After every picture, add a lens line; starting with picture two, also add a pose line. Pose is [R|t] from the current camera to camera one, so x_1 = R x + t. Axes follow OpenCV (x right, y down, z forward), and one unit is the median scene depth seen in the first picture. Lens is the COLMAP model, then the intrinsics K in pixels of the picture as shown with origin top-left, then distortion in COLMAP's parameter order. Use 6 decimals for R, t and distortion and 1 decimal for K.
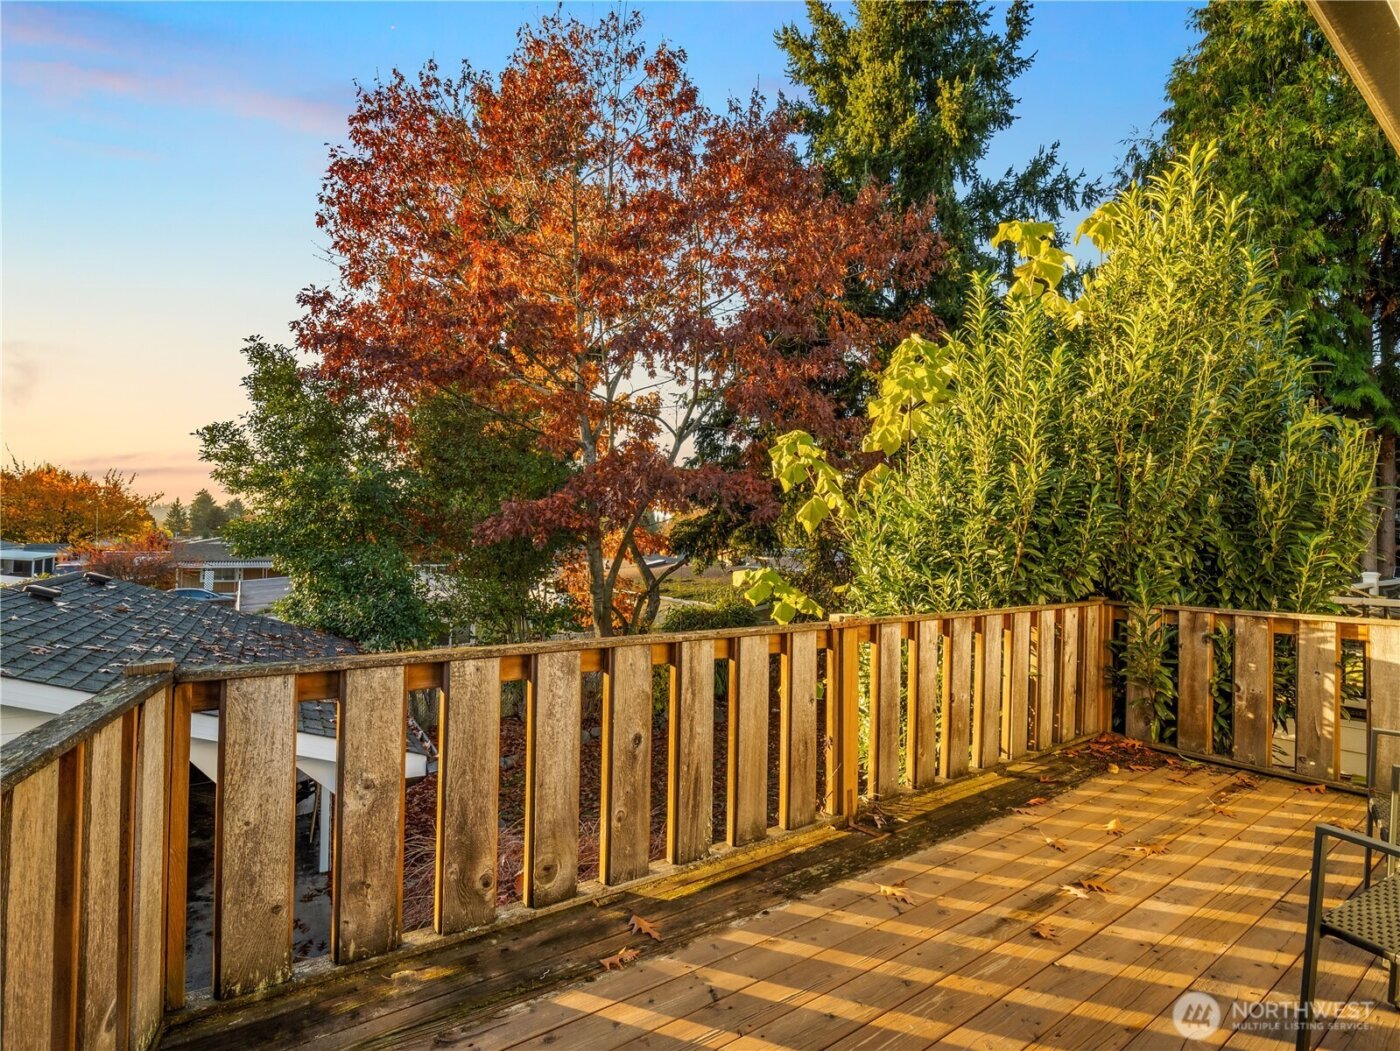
lens RADIAL K [[685.4, 0, 698.3], [0, 685.4, 522.2], [0, 0, 1]] dist [-0.011309, -0.002577]
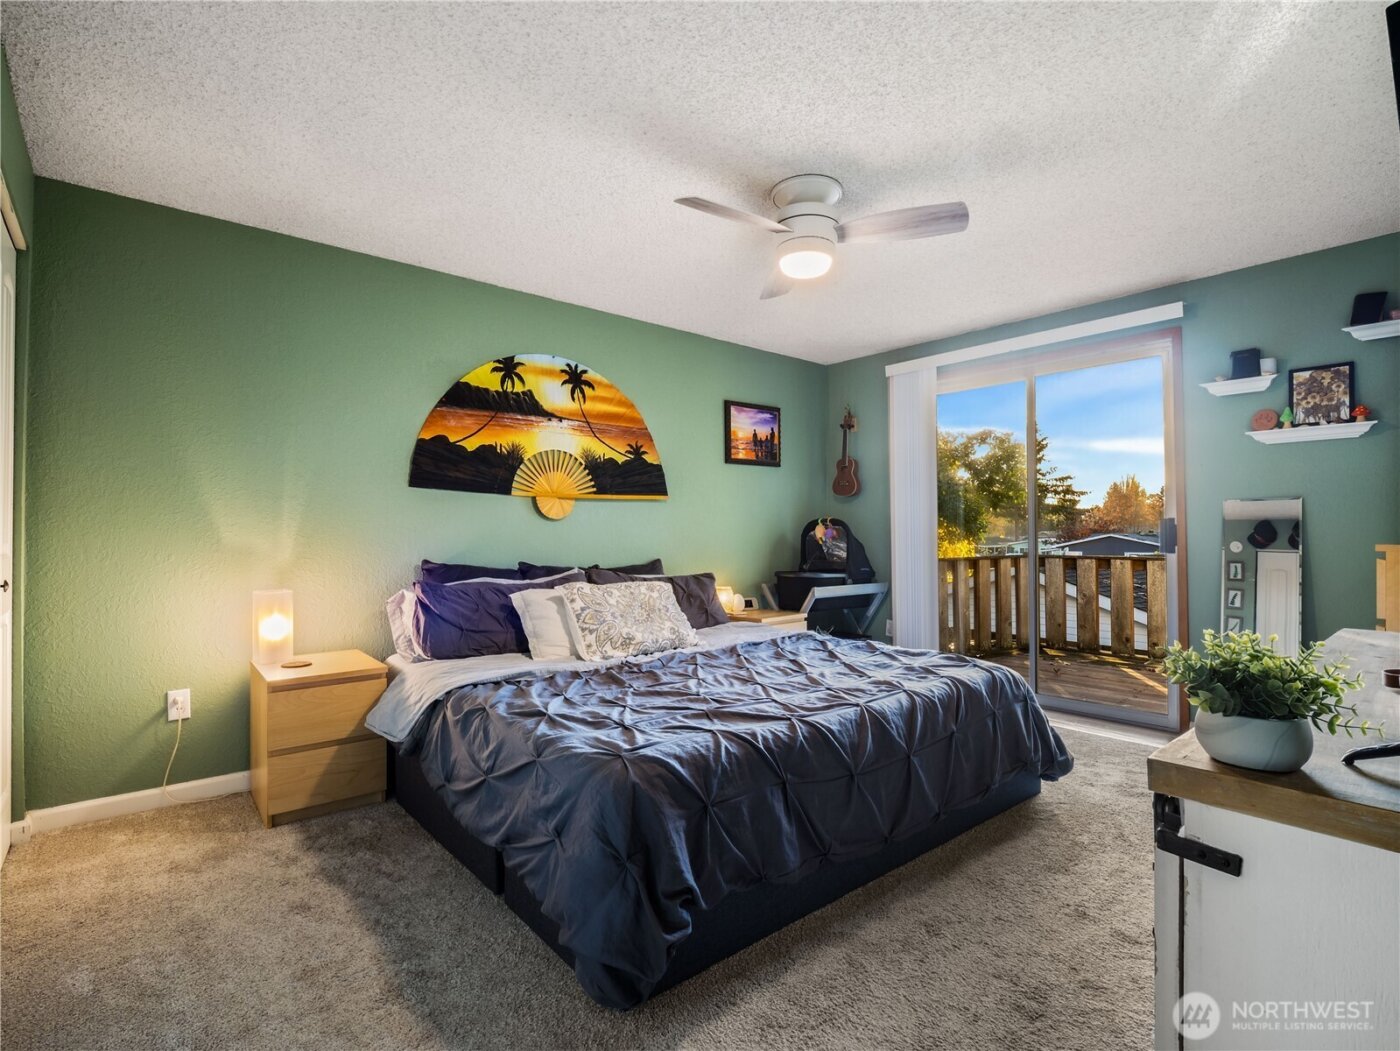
lens RADIAL K [[685.4, 0, 698.3], [0, 685.4, 522.2], [0, 0, 1]] dist [-0.011309, -0.002577]
pose [[0.073879, -0.034514, -0.996670, 1.189232], [0.030736, 0.999005, -0.032317, 0.044035], [0.996793, -0.028247, 0.074866, -0.475807]]
